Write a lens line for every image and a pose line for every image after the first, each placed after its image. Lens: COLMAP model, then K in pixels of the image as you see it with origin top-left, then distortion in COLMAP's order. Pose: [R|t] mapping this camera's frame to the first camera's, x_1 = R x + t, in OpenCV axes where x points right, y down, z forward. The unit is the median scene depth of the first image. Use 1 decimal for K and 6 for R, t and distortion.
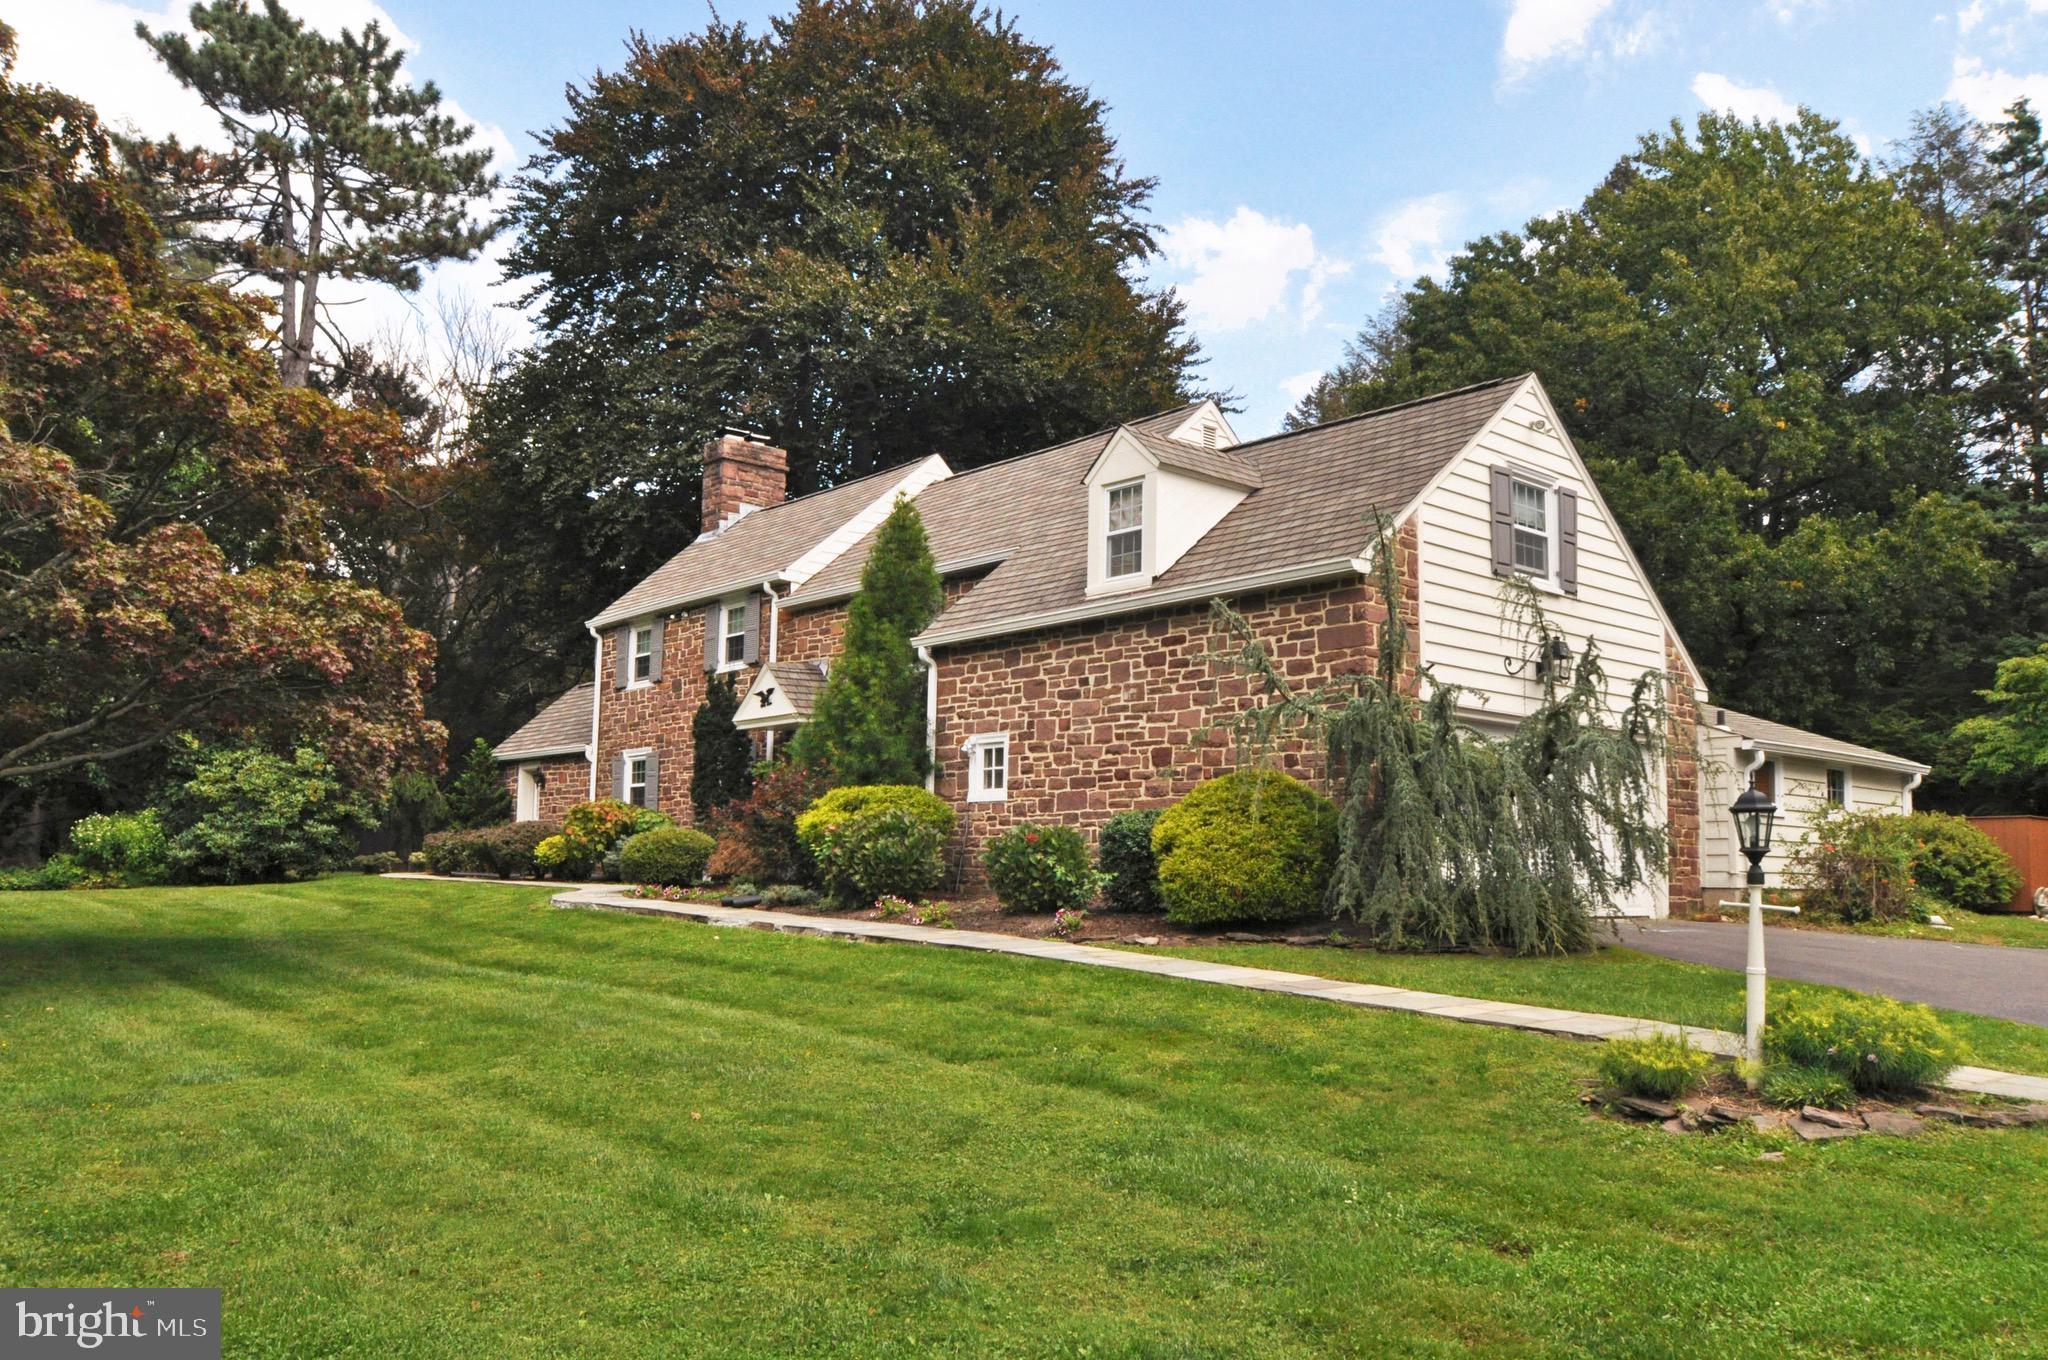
lens RADIAL K [[1517.4, 0, 1024.0], [0, 1517.4, 680.0], [0, 0, 1]] dist [-0.067490, 0.000339]
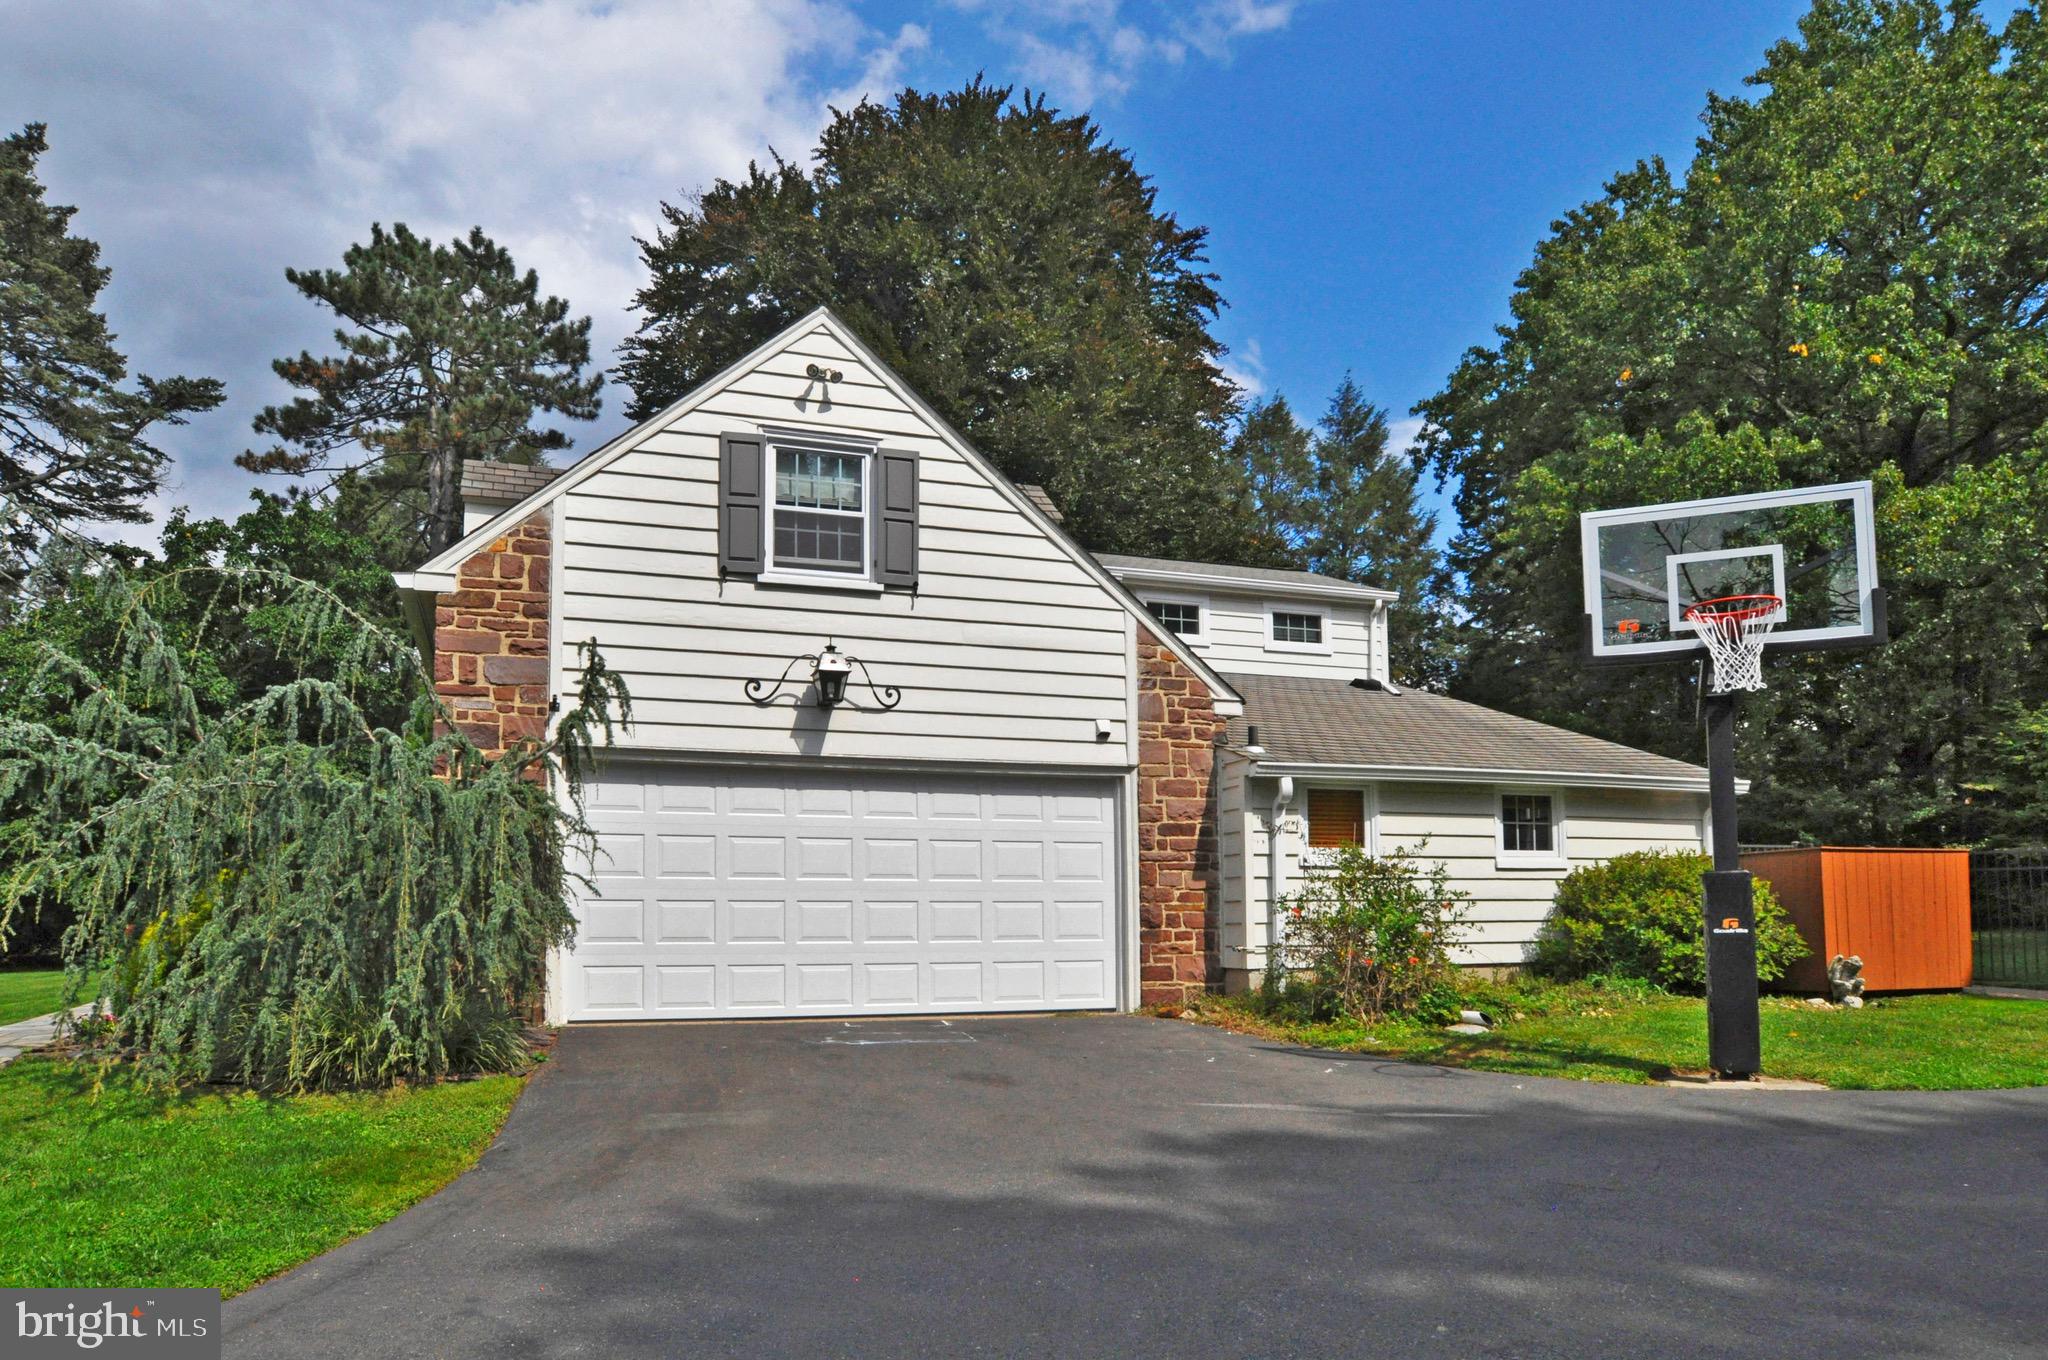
lens RADIAL K [[1319.5, 0, 1023.8], [0, 1319.5, 785.8], [0, 0, 1]] dist [-0.042238, -0.000365]
pose [[0.936837, -0.066798, -0.343327, 0.648238], [0.073015, 0.997317, 0.005196, 0.043620], [0.342059, -0.029935, 0.939201, 0.399711]]
